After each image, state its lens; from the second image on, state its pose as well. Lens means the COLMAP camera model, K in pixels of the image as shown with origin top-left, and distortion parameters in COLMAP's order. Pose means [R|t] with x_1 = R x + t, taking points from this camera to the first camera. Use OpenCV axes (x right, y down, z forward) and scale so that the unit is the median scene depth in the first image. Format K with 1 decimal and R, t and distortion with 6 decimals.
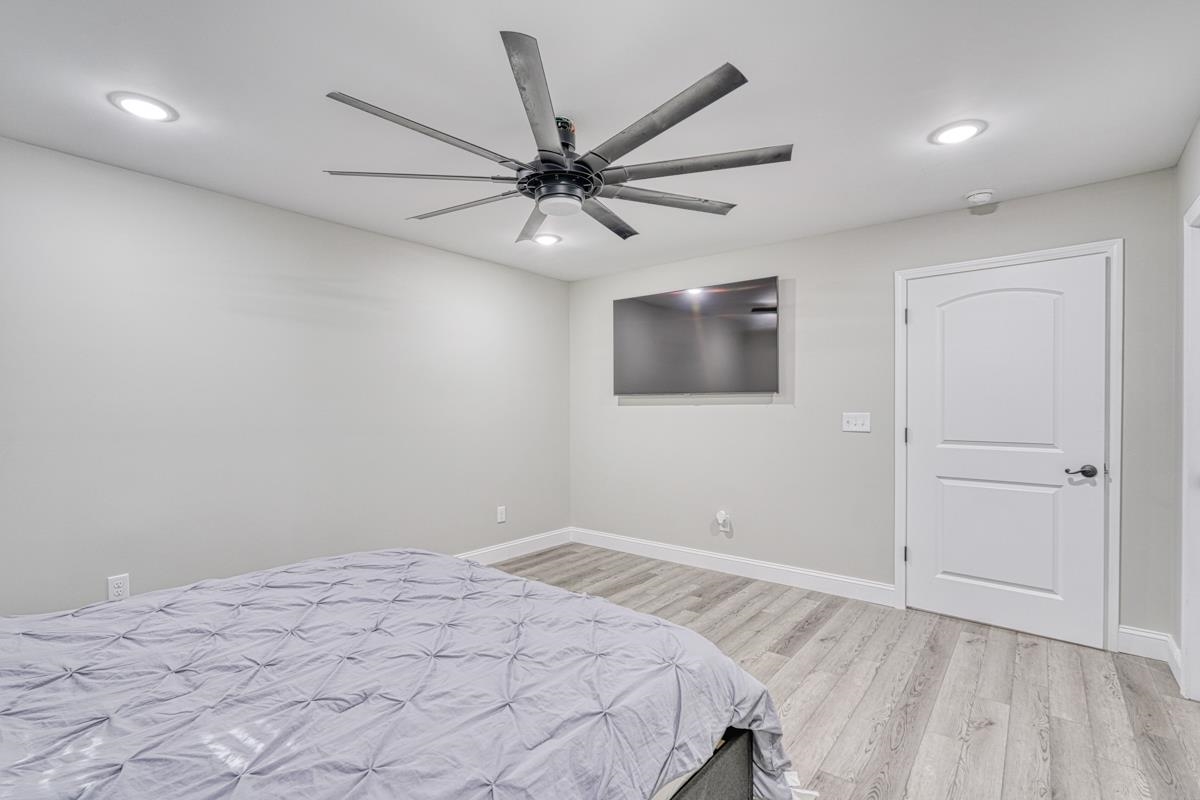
lens RADIAL K [[558.2, 0, 588.1], [0, 558.2, 402.0], [0, 0, 1]] dist [0.001885, 0.000952]
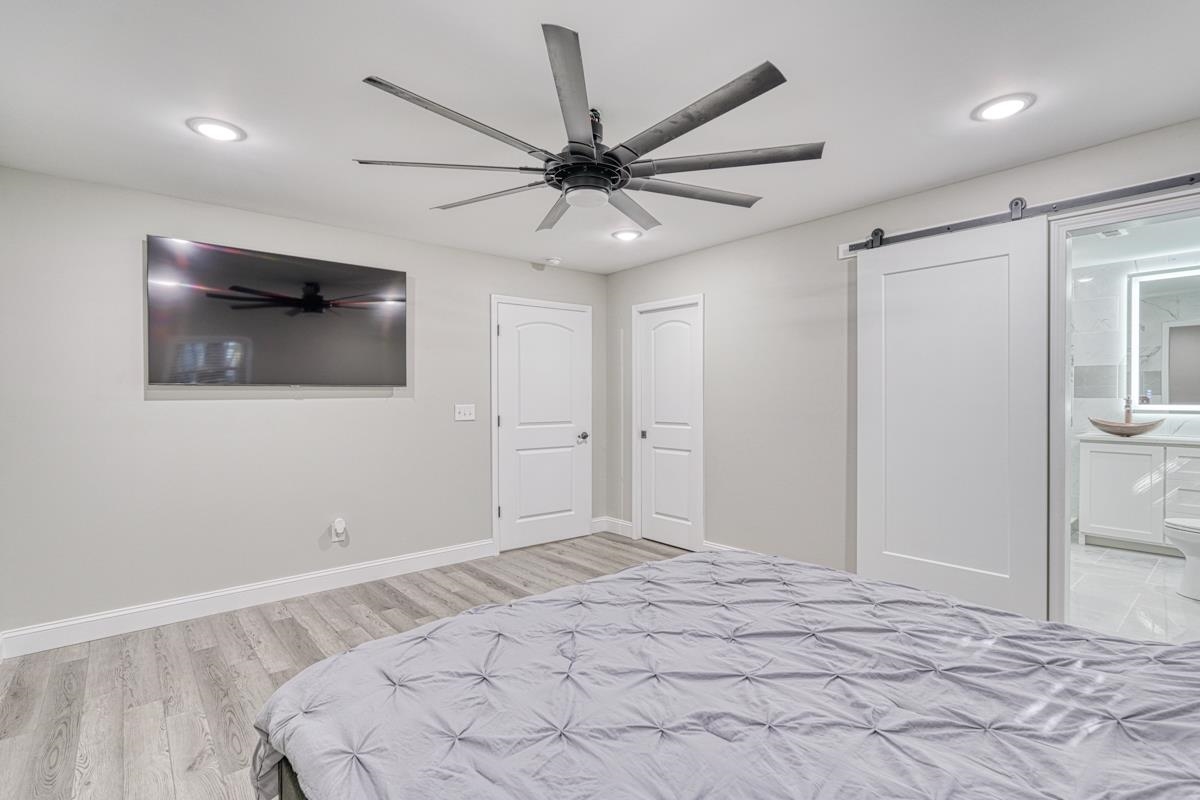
lens RADIAL K [[558.2, 0, 588.1], [0, 558.2, 402.0], [0, 0, 1]] dist [0.001885, 0.000952]
pose [[0.188745, -0.002706, 0.982022, -0.648975], [0.003396, 0.999992, 0.002102, 0.011957], [-0.982020, 0.002938, 0.188753, 0.523658]]
